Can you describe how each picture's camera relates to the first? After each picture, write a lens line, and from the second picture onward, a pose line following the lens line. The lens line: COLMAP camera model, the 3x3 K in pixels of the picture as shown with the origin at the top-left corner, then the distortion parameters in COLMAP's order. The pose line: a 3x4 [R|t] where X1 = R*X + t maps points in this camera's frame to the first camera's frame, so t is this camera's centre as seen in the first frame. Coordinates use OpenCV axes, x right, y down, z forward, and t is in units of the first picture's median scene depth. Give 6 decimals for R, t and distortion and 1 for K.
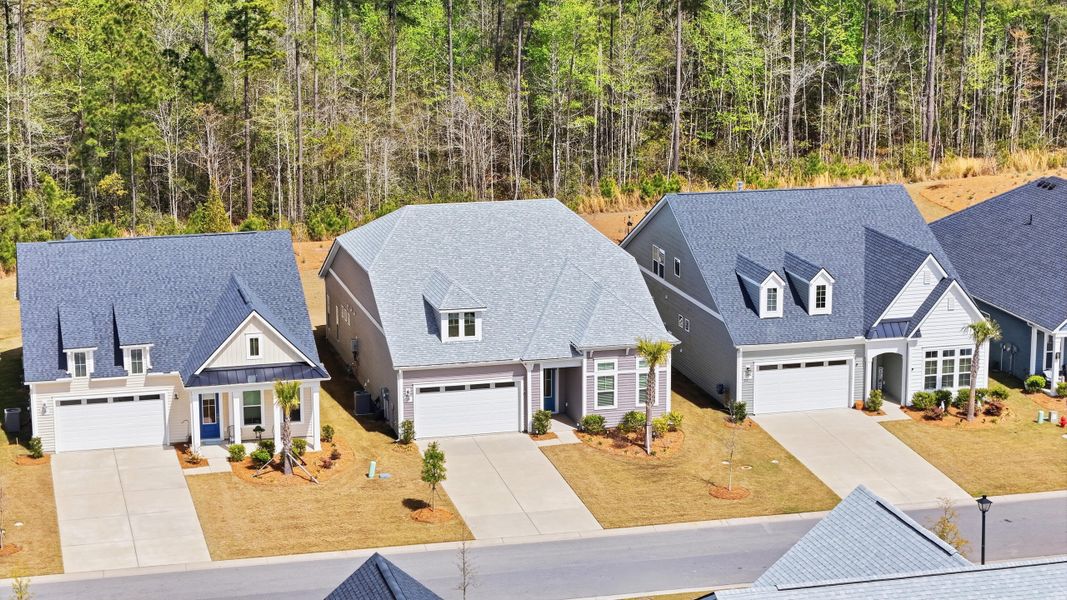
lens RADIAL K [[2006.0, 0, 535.5], [0, 2006.0, 299.5], [0, 0, 1]] dist [-0.030735, 0.000000]
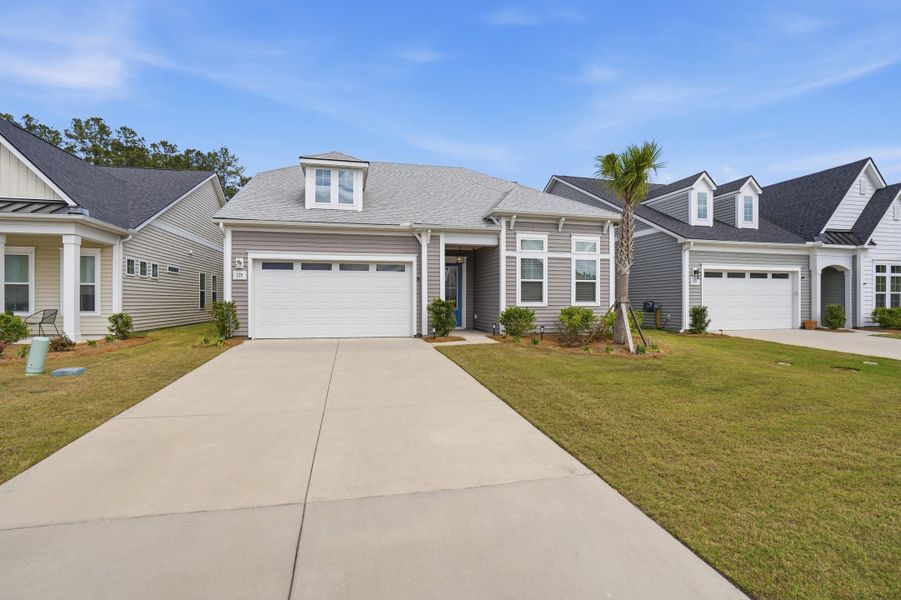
lens RADIAL K [[428.9, 0, 457.6], [0, 428.9, 300.1], [0, 0, 1]] dist [-0.048735, 0.017442]
pose [[0.999951, 0.008815, -0.004440, 0.009150], [-0.009558, 0.977034, -0.212870, 0.086075], [0.002462, 0.212902, 0.977070, 0.855350]]
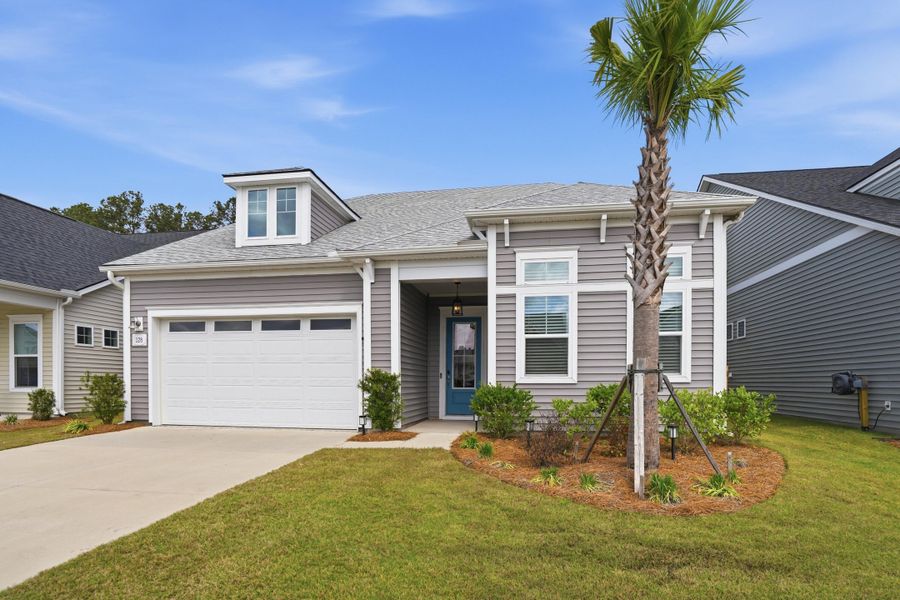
lens RADIAL K [[492.7, 0, 447.5], [0, 492.7, 385.4], [0, 0, 1]] dist [-0.020333, -0.001784]
pose [[0.920525, 0.016279, -0.390345, 0.055824], [-0.088698, 0.981749, -0.168228, 0.074040], [0.380482, 0.189481, 0.905169, 0.910069]]
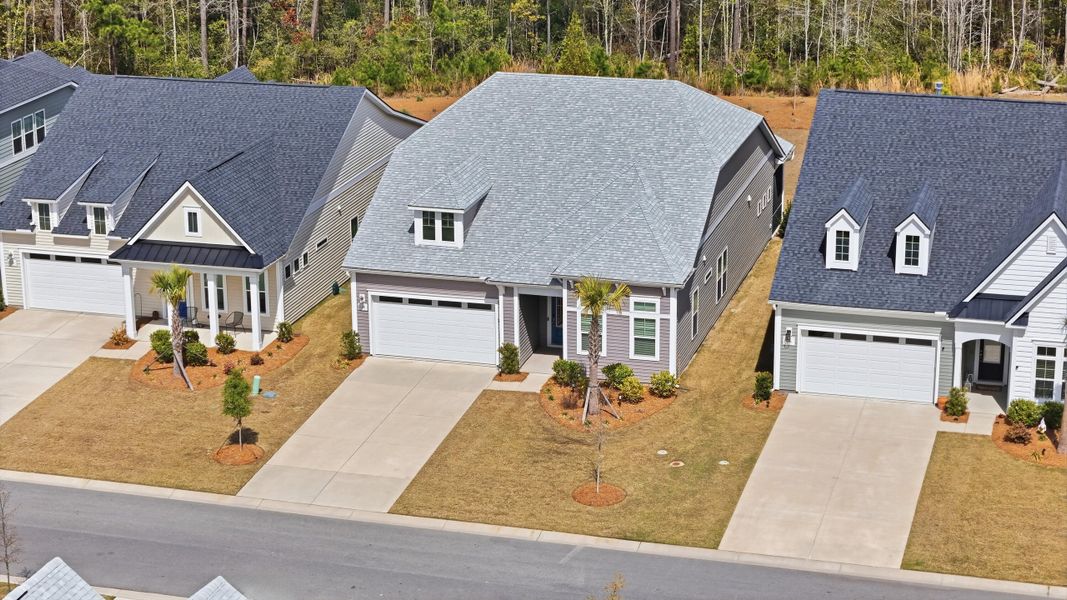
lens RADIAL K [[2006.0, 0, 532.0], [0, 2006.0, 300.7], [0, 0, 1]] dist [-0.030735, 0.000000]
pose [[0.871672, 0.147501, -0.467366, 0.385165], [-0.102828, 0.987451, 0.119859, -0.059933], [0.479180, -0.056419, 0.875901, 0.296581]]
